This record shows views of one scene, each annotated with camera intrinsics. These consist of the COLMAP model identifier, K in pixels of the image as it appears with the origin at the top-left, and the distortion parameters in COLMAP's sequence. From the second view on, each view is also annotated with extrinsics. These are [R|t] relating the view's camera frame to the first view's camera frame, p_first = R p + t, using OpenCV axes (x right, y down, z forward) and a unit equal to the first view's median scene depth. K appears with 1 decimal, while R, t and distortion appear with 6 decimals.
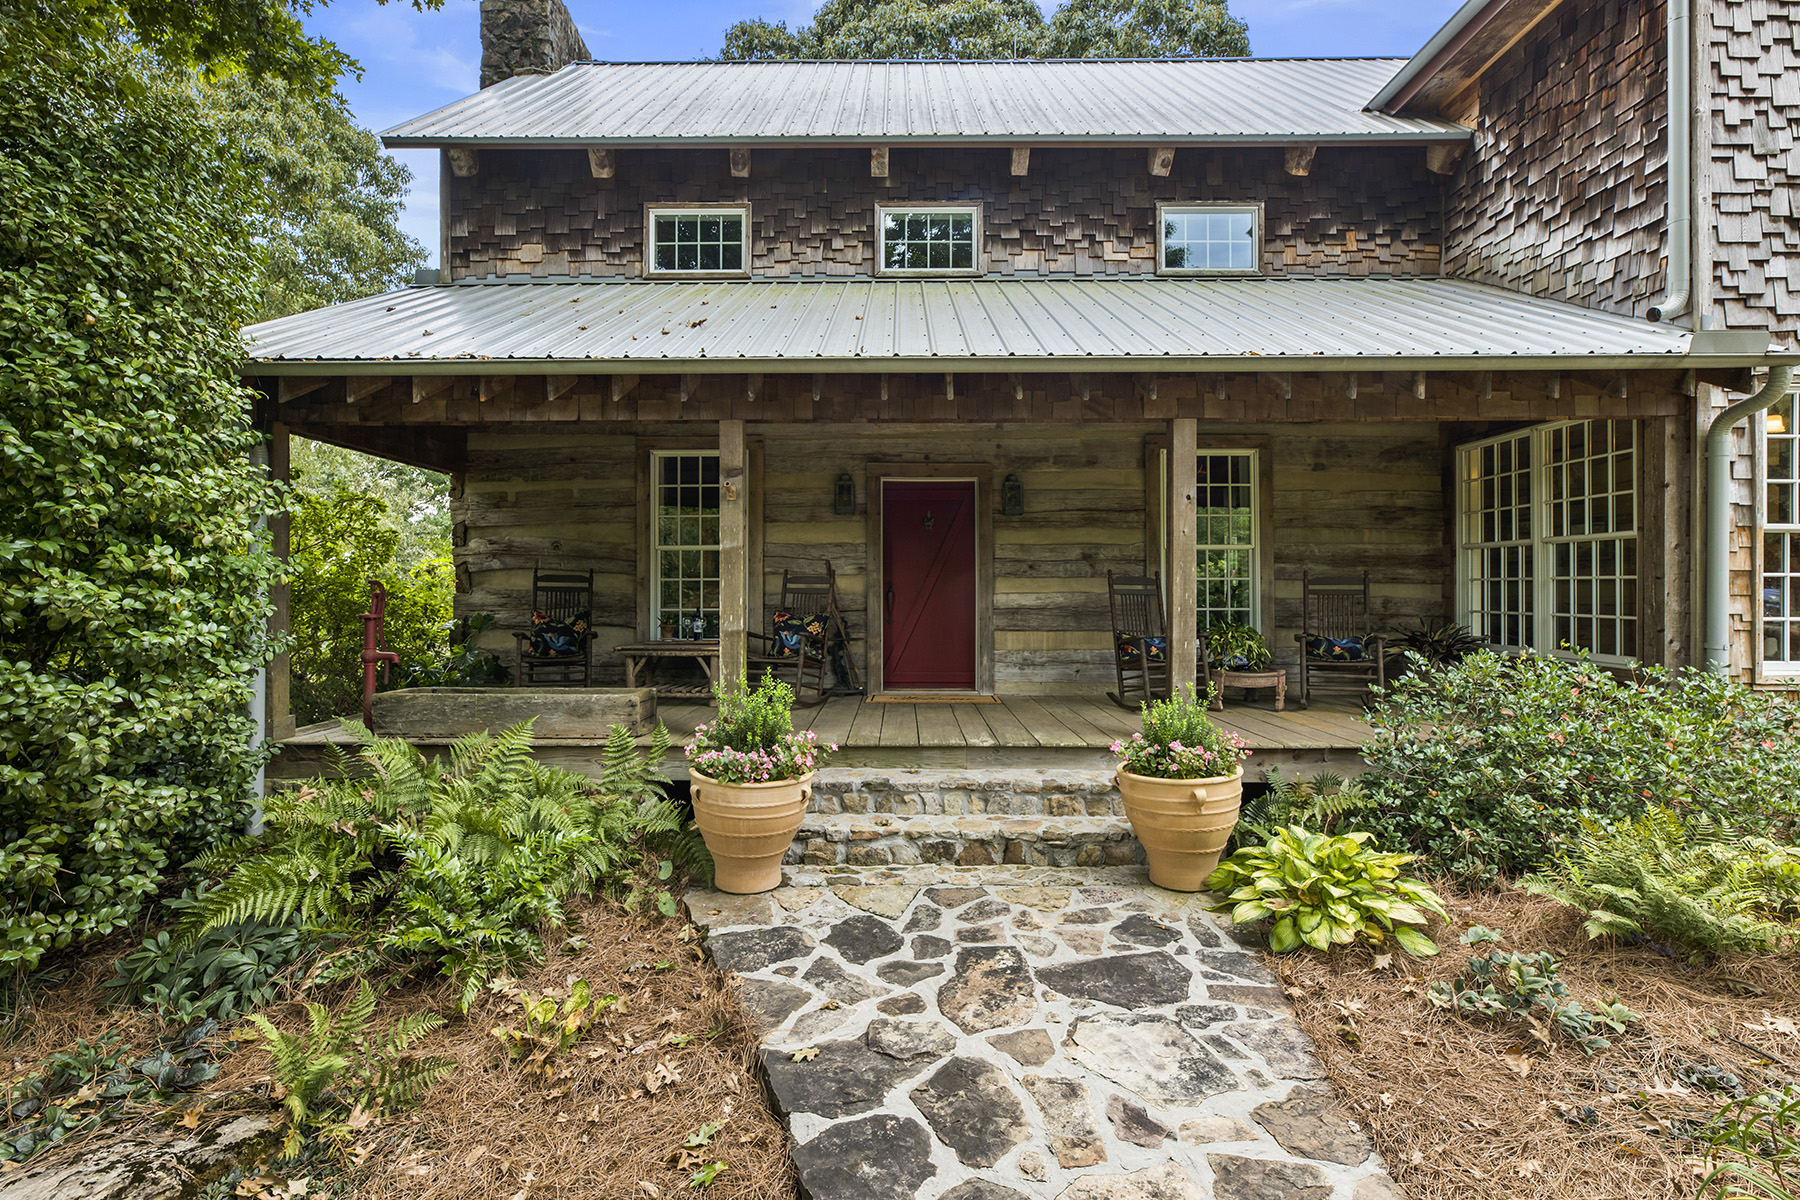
lens RADIAL K [[826.9, 0, 900.7], [0, 826.9, 594.1], [0, 0, 1]] dist [-0.004070, 0.001411]
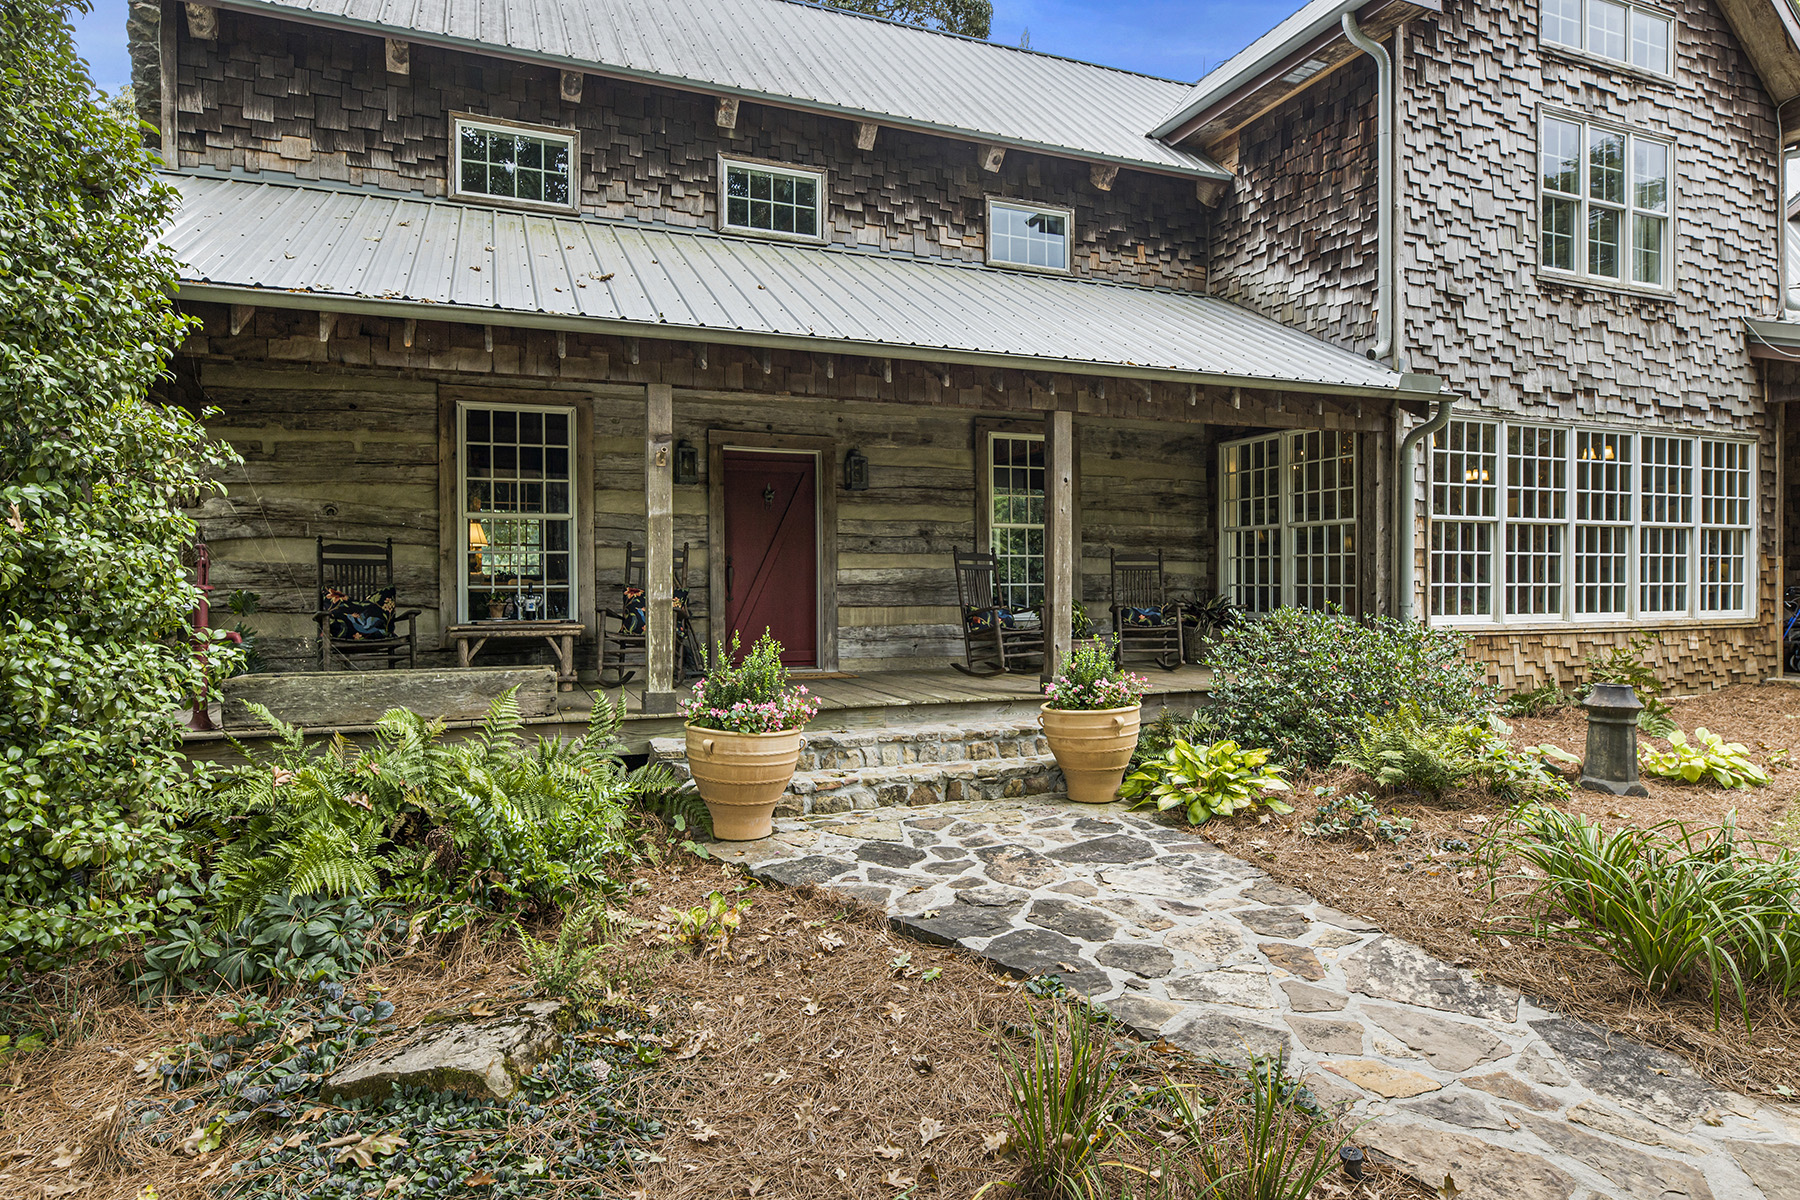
lens RADIAL K [[1036.2, 0, 898.0], [0, 1036.2, 599.9], [0, 0, 1]] dist [-0.002227, -0.000302]
pose [[0.923649, -0.008430, 0.383146, -0.348885], [0.004658, 0.999931, 0.010773, 0.027252], [-0.383211, -0.008166, 0.923625, -0.201402]]
